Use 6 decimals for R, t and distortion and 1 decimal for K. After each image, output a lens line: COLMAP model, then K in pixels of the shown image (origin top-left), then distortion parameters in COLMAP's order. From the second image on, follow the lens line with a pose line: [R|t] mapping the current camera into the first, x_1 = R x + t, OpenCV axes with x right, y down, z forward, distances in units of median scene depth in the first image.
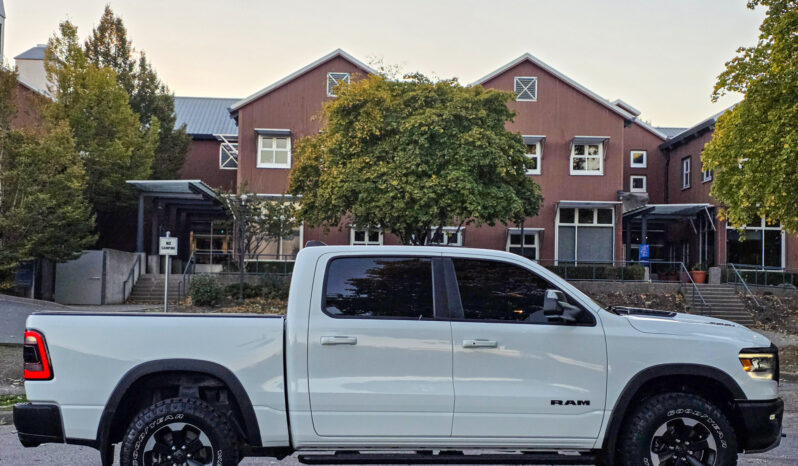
lens RADIAL K [[1066.2, 0, 397.1], [0, 1066.2, 233.1], [0, 0, 1]] dist [0.078078, 0.000000]
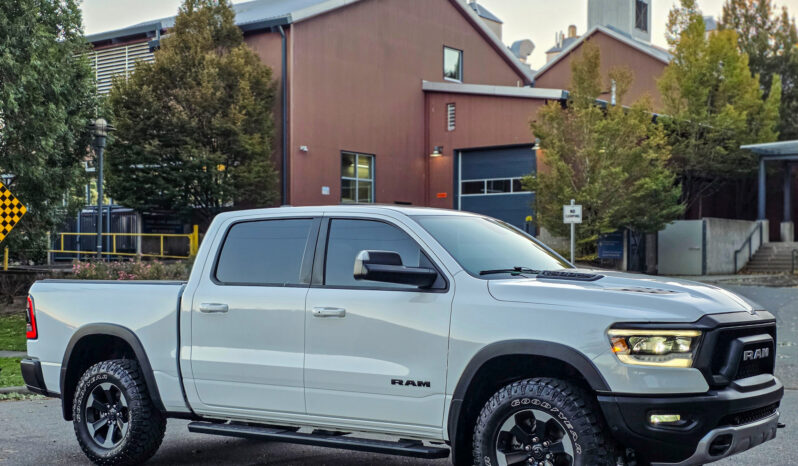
lens RADIAL K [[1066.2, 0, 401.2], [0, 1066.2, 235.2], [0, 0, 1]] dist [0.078078, 0.000000]
pose [[0.779535, -0.034044, -0.625433, 0.661862], [0.051760, 0.998608, 0.010157, 0.032169], [0.624216, -0.040290, 0.780212, 0.333621]]
